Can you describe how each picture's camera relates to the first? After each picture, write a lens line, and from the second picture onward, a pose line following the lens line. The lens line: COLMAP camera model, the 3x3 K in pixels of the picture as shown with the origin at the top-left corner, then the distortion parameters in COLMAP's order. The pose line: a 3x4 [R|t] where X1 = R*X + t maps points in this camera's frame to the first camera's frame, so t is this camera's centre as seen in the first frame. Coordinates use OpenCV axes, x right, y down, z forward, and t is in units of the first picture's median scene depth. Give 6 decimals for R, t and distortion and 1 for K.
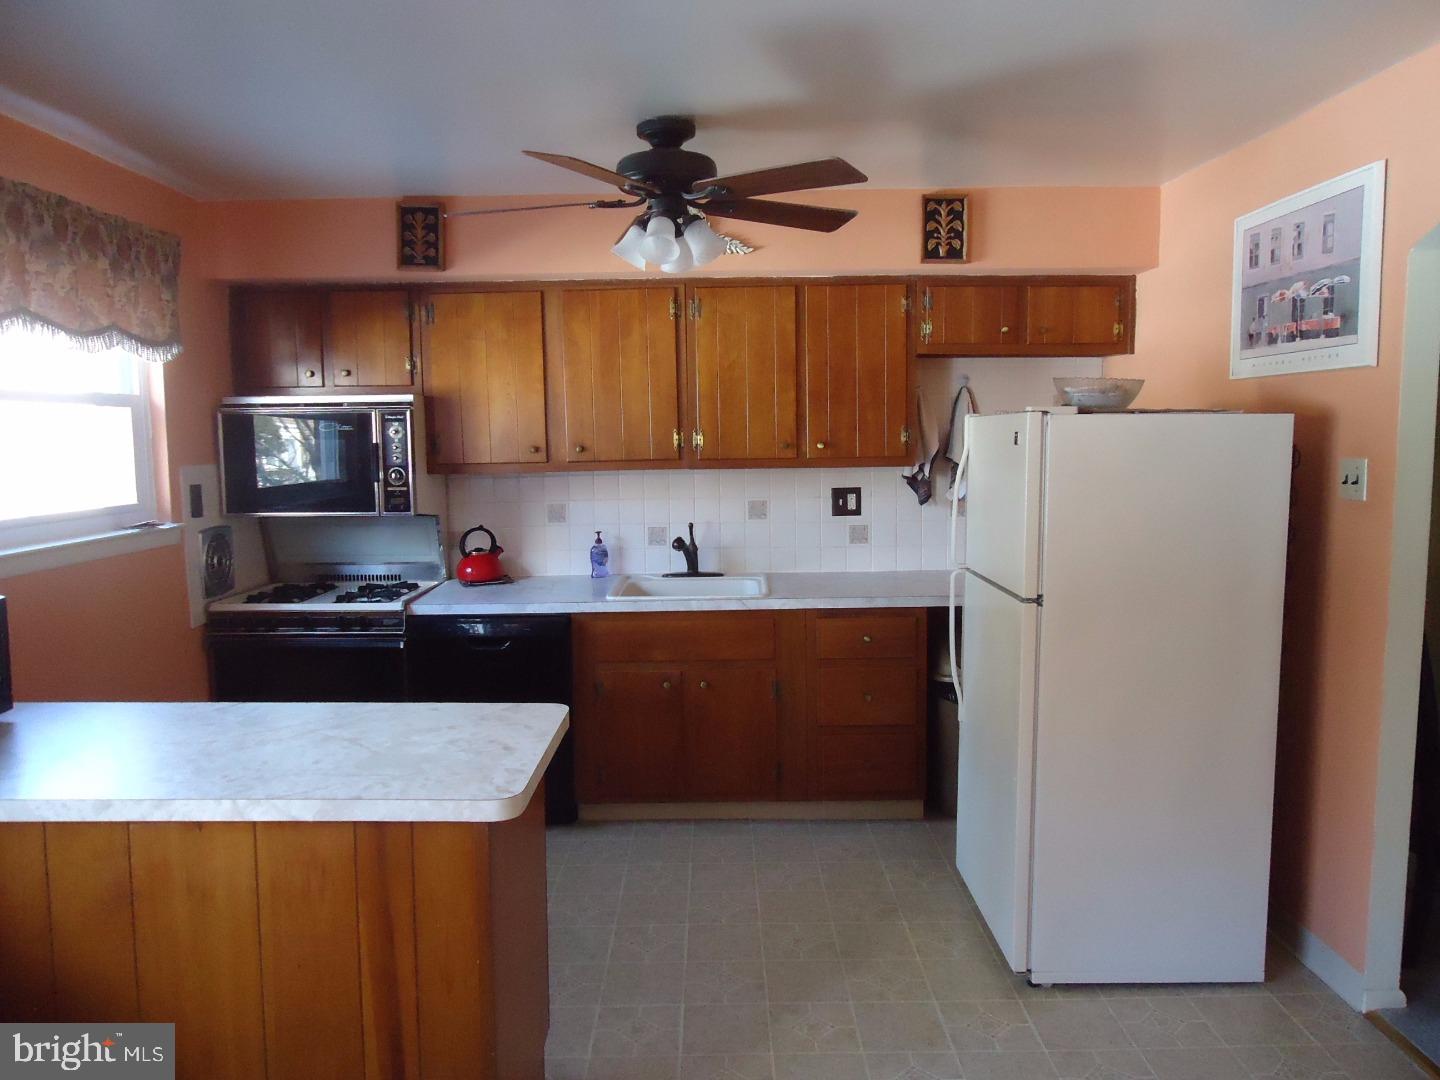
lens RADIAL K [[1079.2, 0, 716.0], [0, 1079.2, 537.0], [0, 0, 1]] dist [-0.006297, 0.000732]
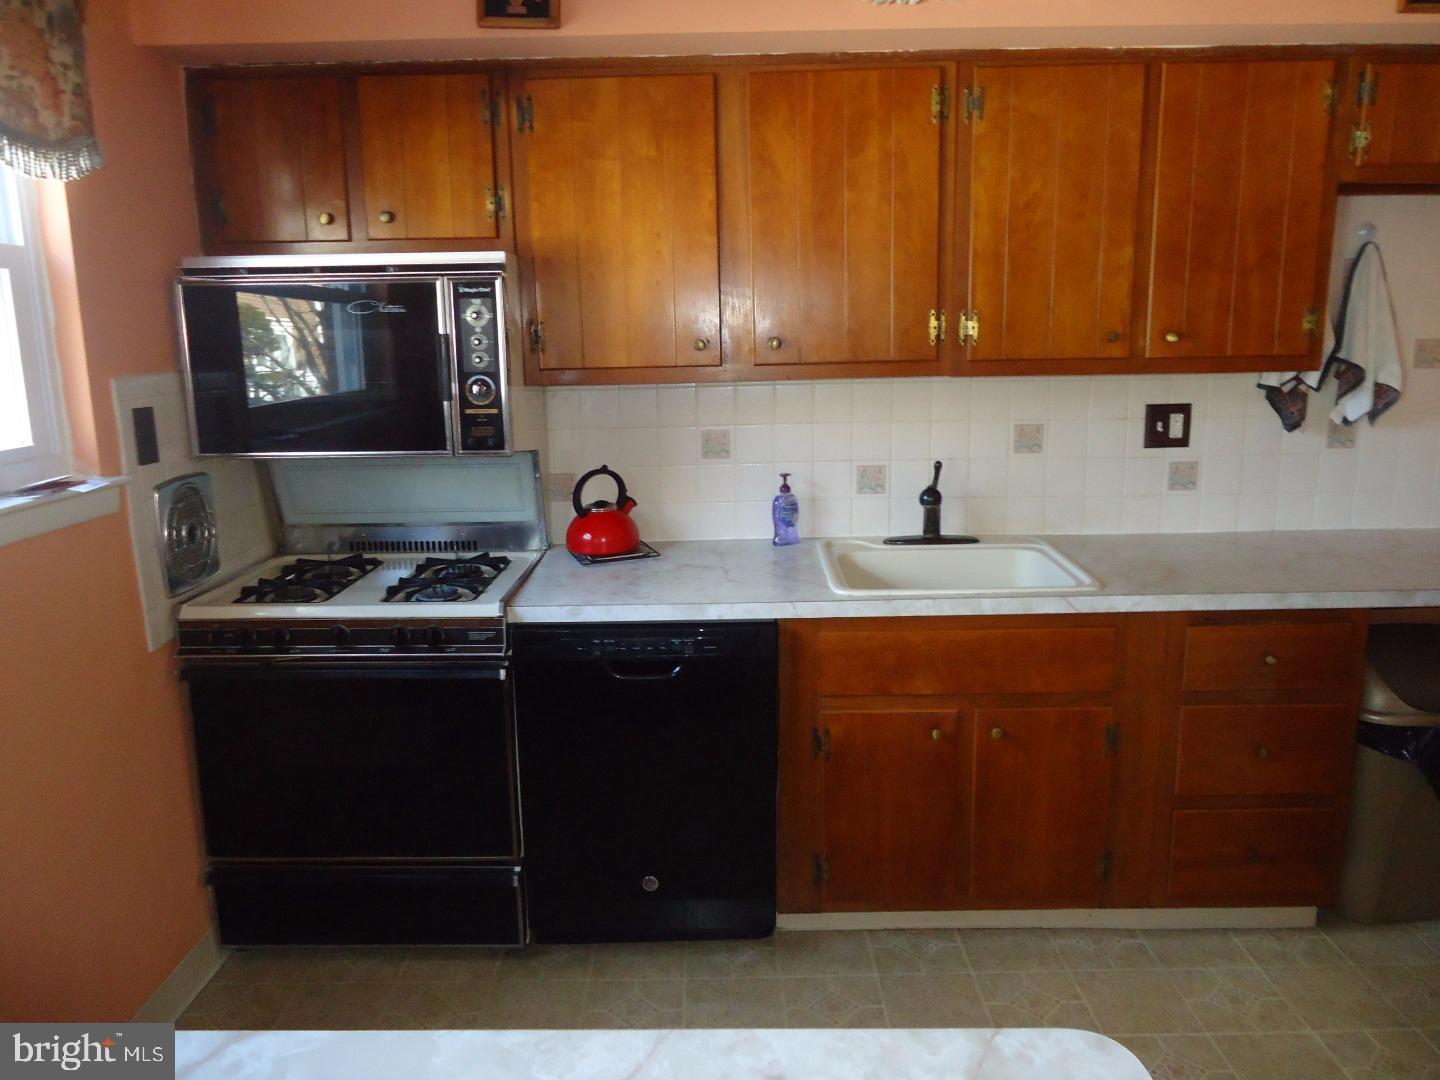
lens RADIAL K [[1079.2, 0, 724.9], [0, 1079.2, 542.8], [0, 0, 1]] dist [-0.006297, 0.000732]
pose [[0.999927, -0.004508, 0.011169, -0.163354], [0.003374, 0.995032, 0.099494, -0.030334], [-0.011562, -0.099449, 0.994976, 0.383761]]
